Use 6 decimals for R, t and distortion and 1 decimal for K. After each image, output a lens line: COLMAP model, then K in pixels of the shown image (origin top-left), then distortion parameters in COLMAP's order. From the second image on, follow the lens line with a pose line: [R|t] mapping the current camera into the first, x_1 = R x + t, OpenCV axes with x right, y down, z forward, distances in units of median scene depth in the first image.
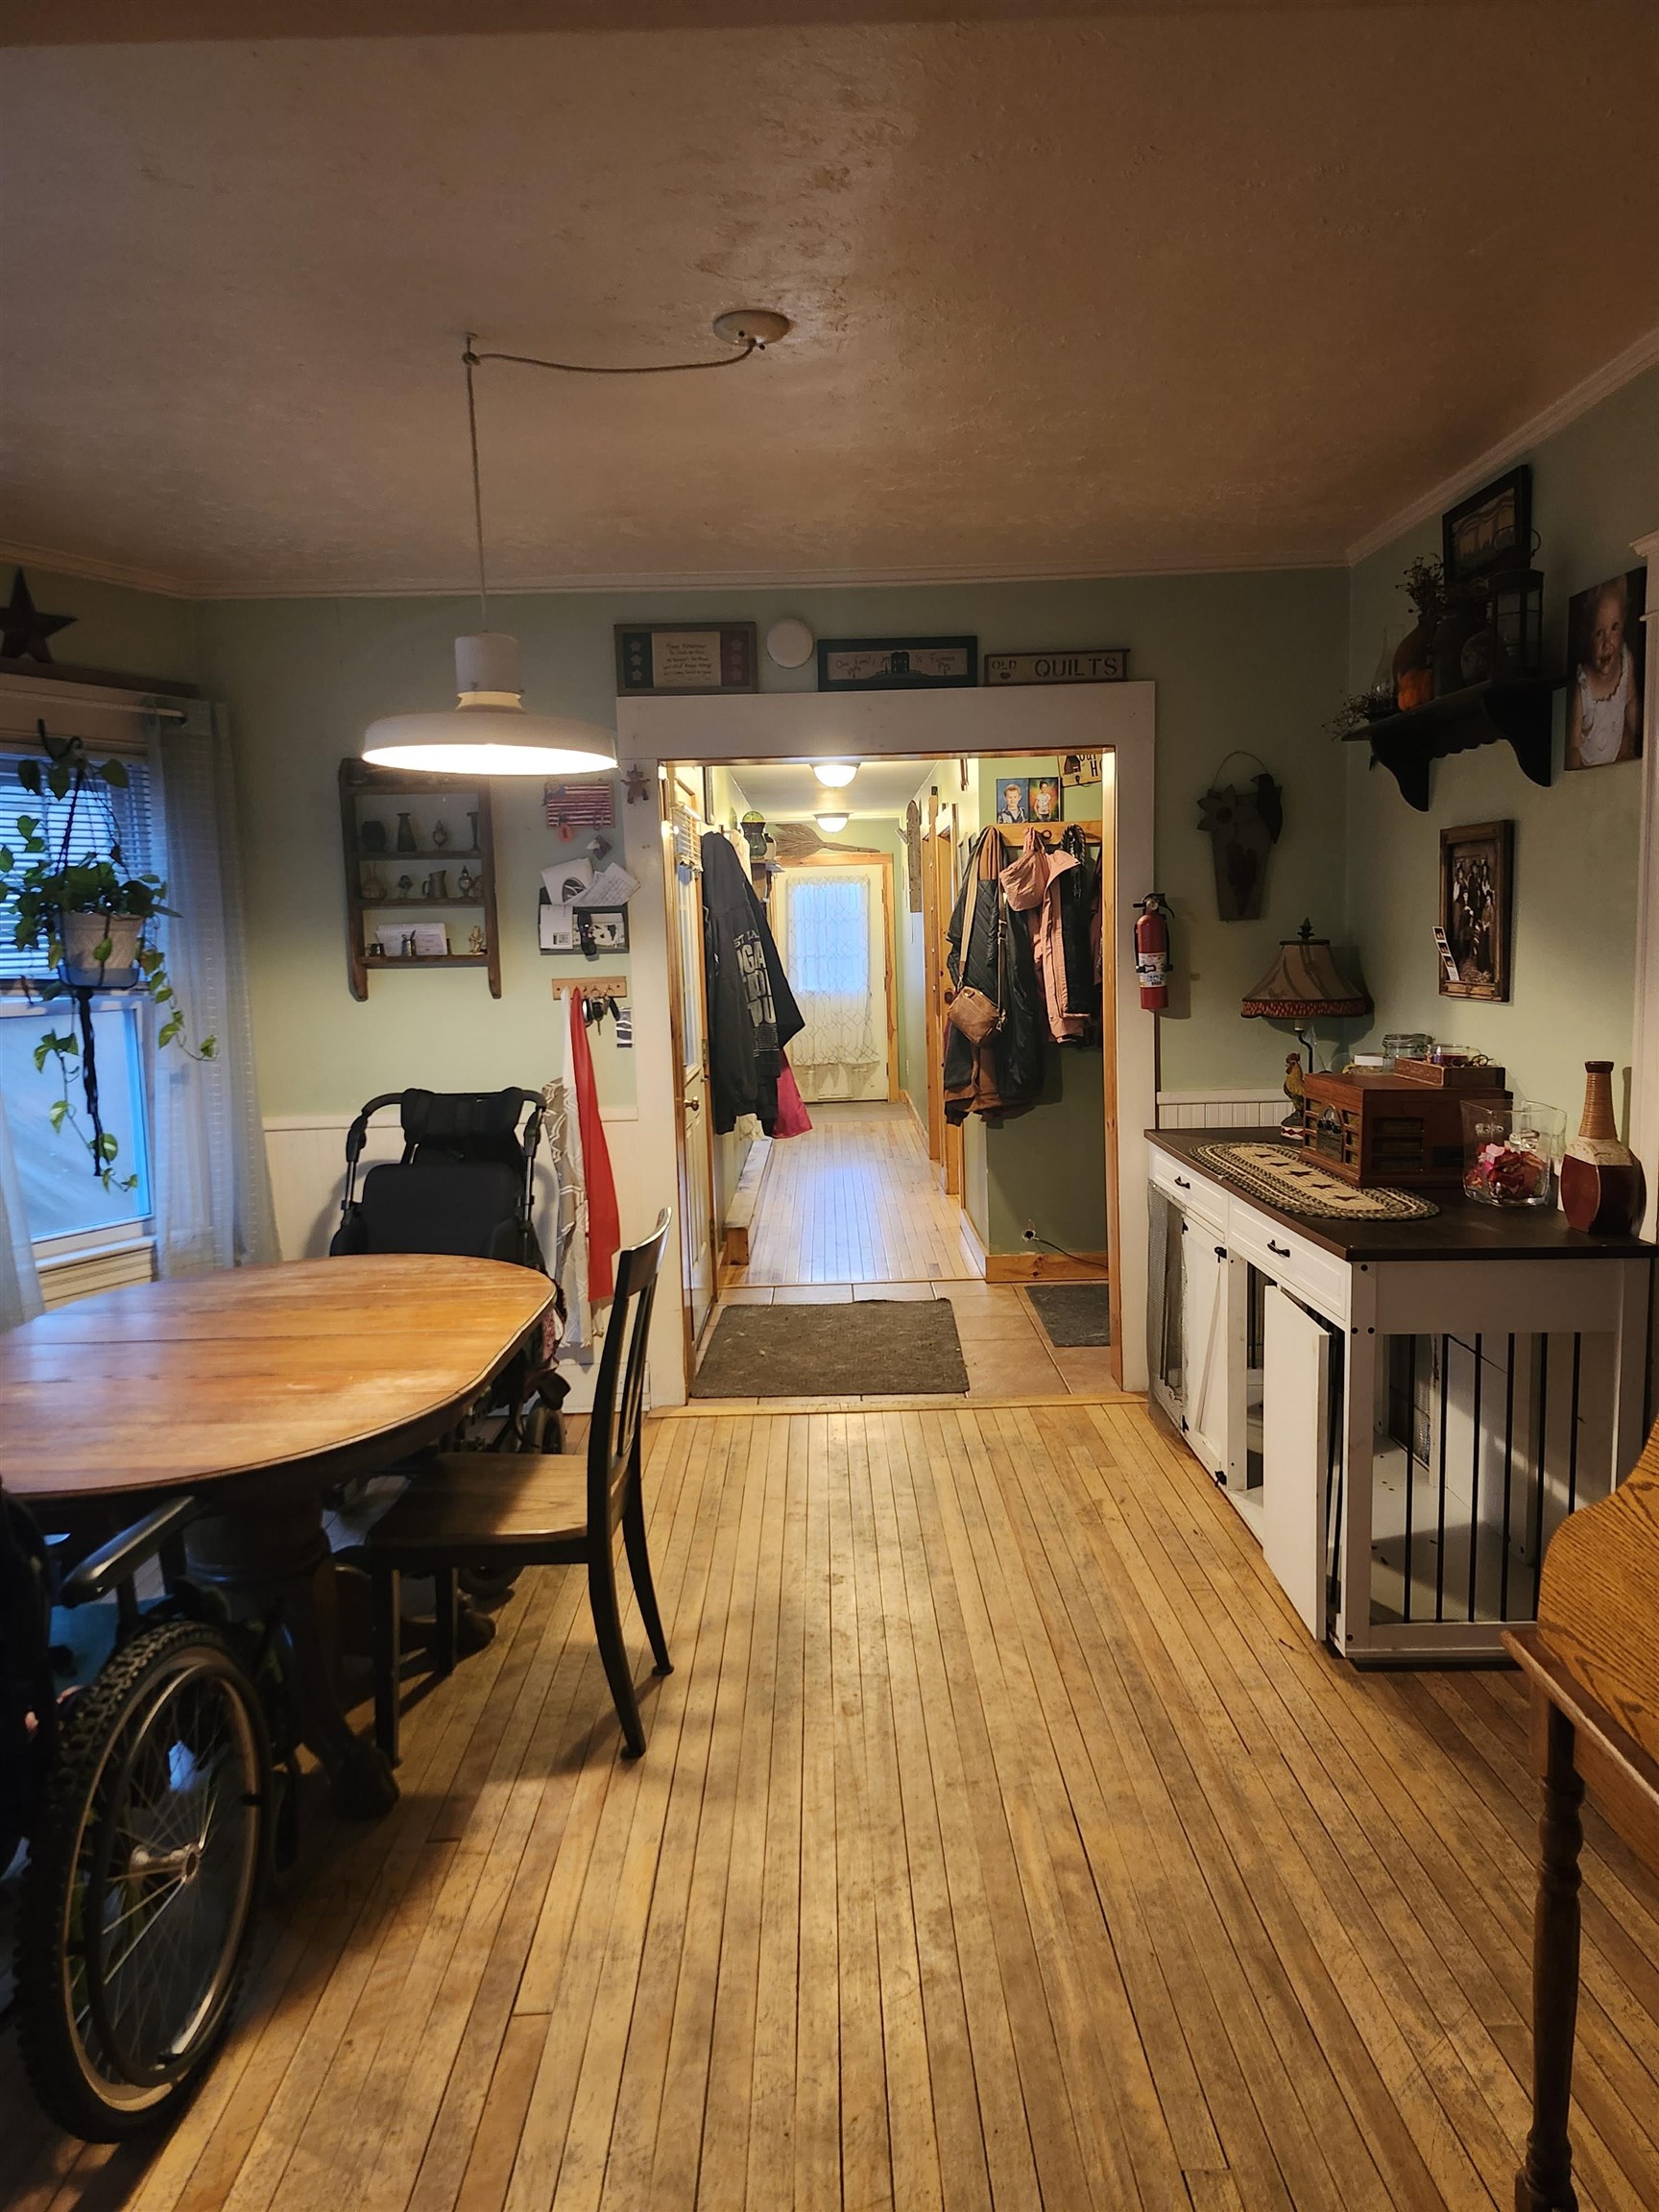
lens RADIAL K [[1506.1, 0, 827.8], [0, 1506.1, 1136.9], [0, 0, 1]] dist [-0.003101, -0.001412]
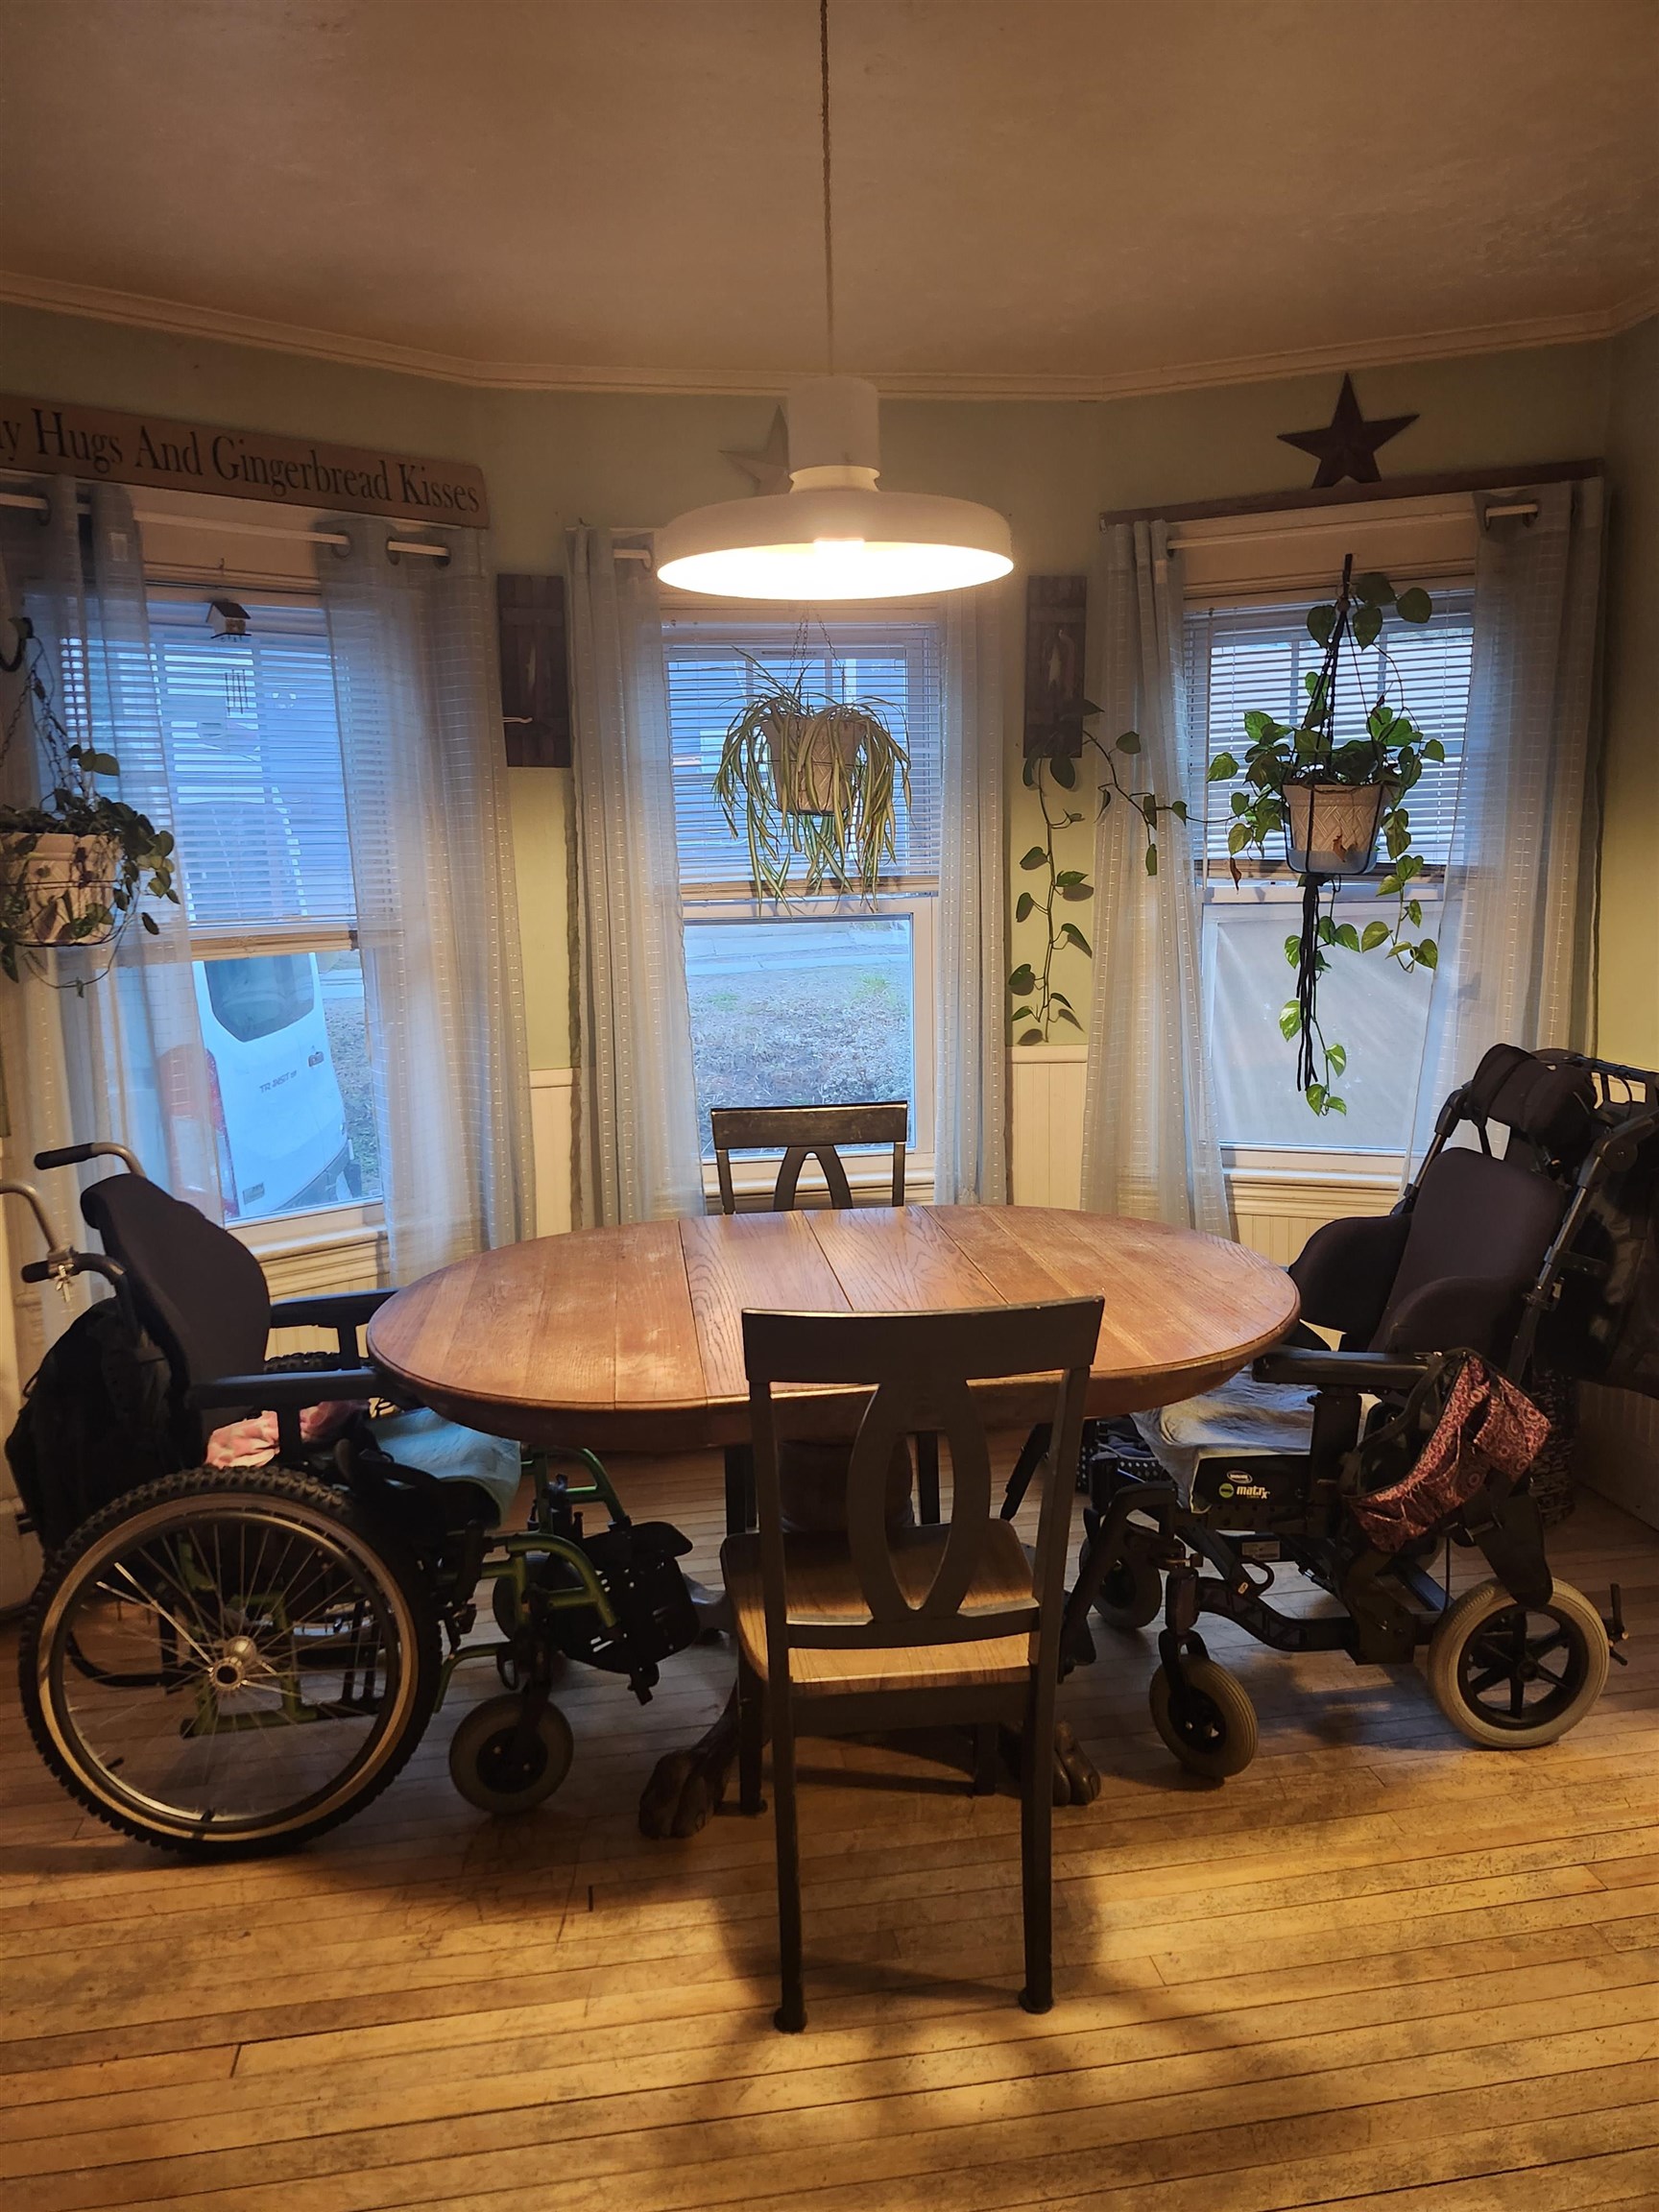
lens RADIAL K [[1511.4, 0, 829.5], [0, 1511.4, 1106.0], [0, 0, 1]] dist [0.005487, 0.000976]
pose [[0.157617, 0.183731, -0.970258, 0.423427], [-0.115217, 0.979250, 0.166717, -0.106274], [0.980756, 0.085512, 0.175515, 0.777483]]
